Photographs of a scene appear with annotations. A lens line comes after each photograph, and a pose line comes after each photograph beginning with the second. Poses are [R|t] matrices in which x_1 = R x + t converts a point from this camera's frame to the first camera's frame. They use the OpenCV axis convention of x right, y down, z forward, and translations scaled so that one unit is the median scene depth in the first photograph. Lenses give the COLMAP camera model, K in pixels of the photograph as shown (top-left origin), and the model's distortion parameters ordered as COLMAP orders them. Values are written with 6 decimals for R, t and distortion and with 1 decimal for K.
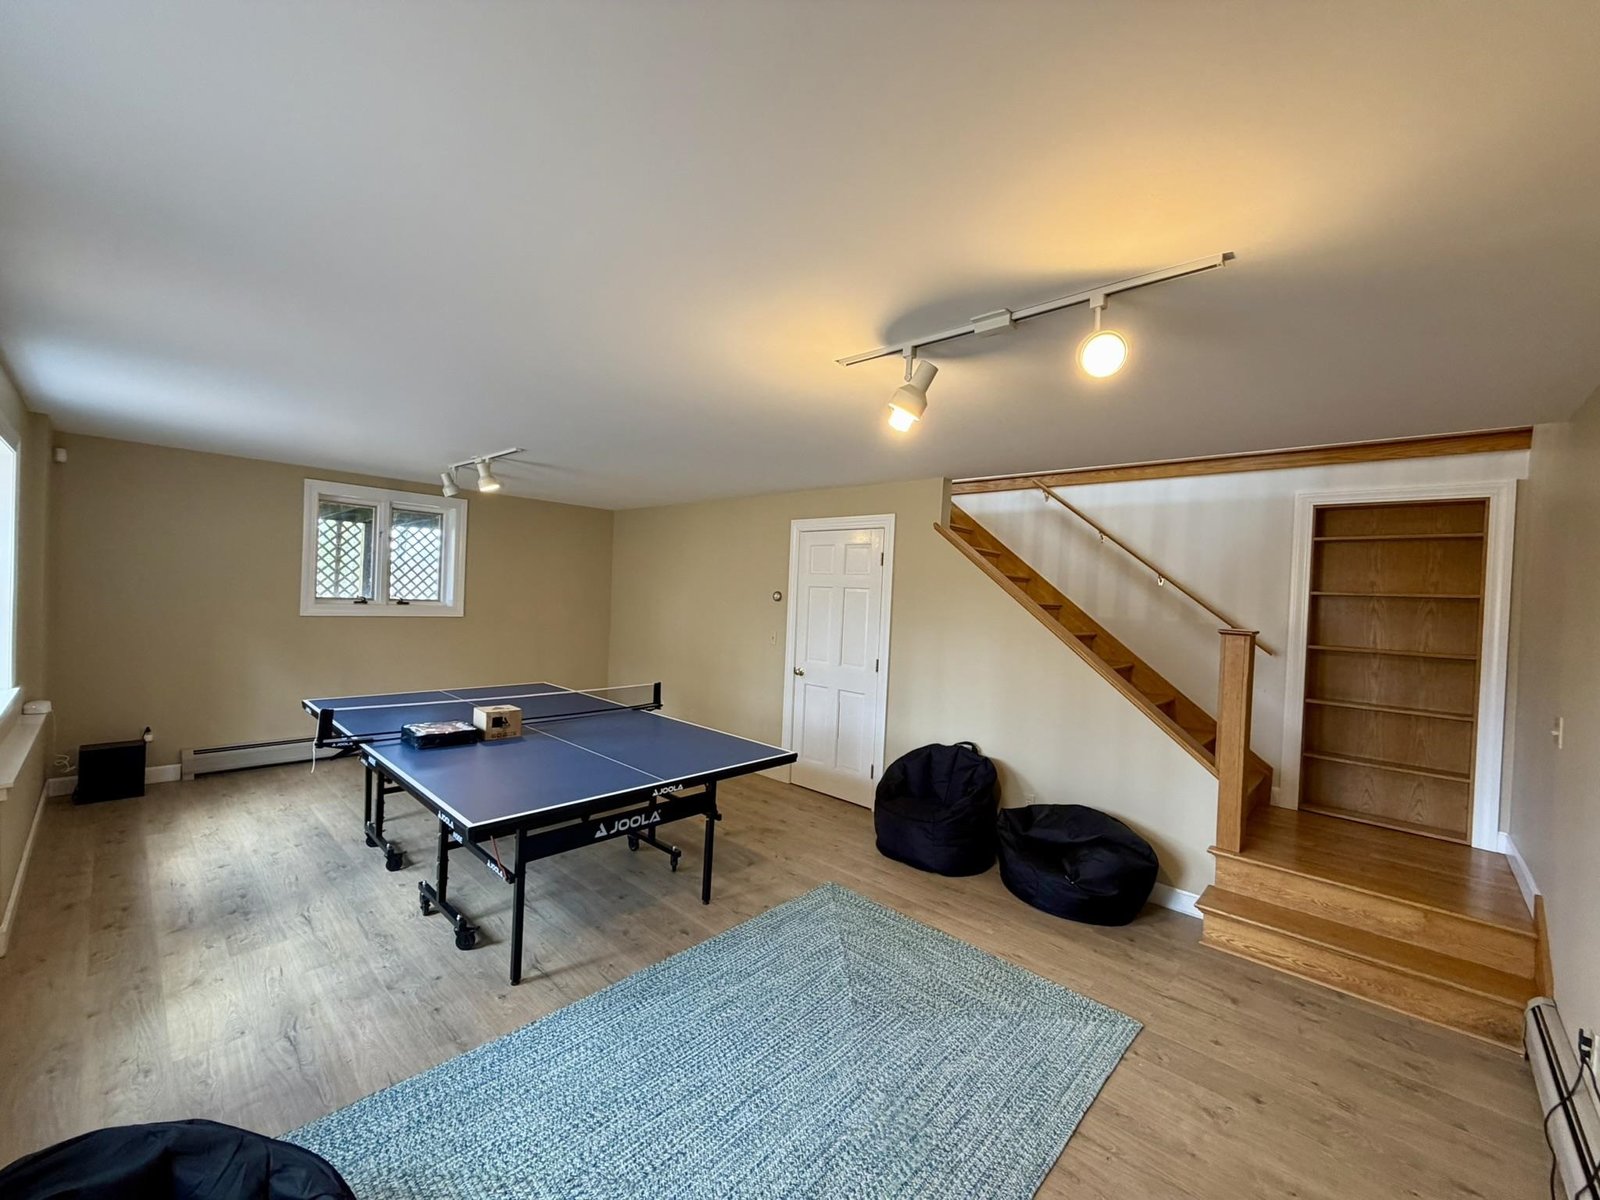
lens RADIAL K [[638.3, 0, 795.4], [0, 638.3, 598.7], [0, 0, 1]] dist [-0.000315, 0.000349]
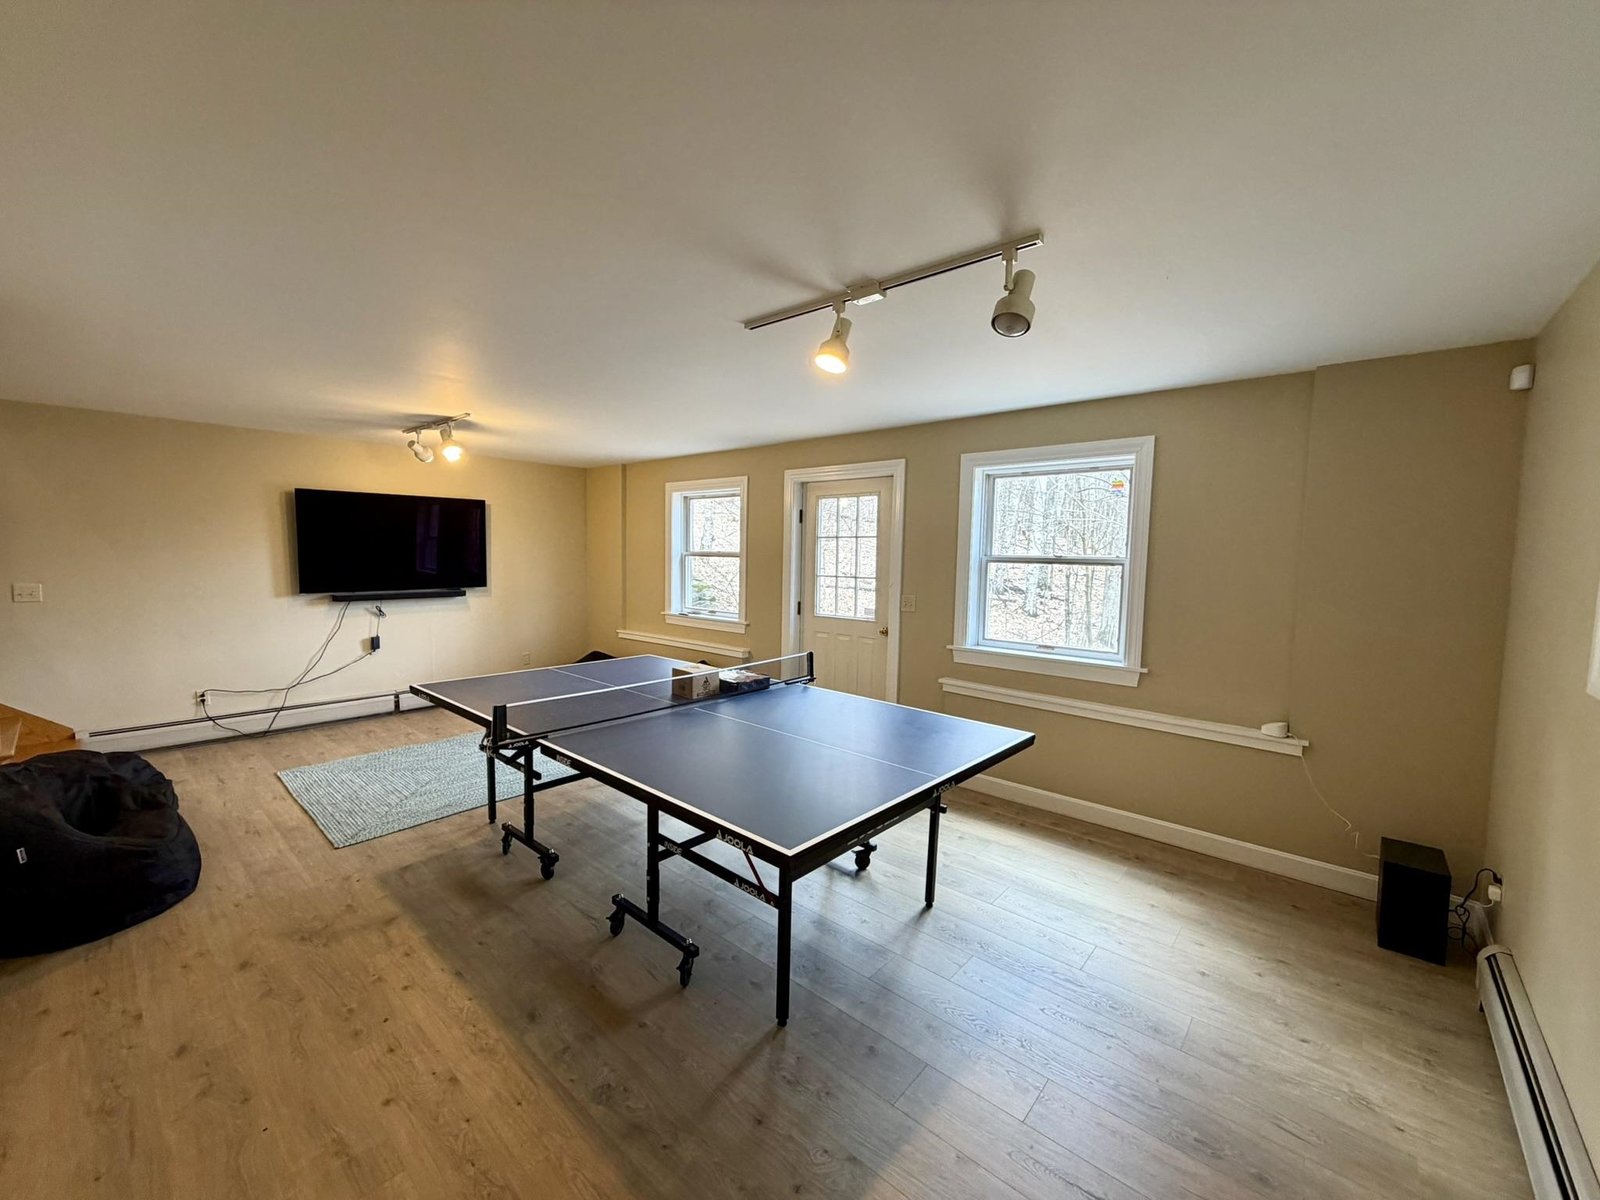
lens RADIAL K [[638.3, 0, 795.4], [0, 638.3, 598.7], [0, 0, 1]] dist [-0.000315, 0.000349]
pose [[-0.997770, -0.058737, -0.031689, -0.518054], [-0.061198, 0.994644, 0.083300, -0.029232], [0.026627, 0.085053, -0.996021, 1.779212]]
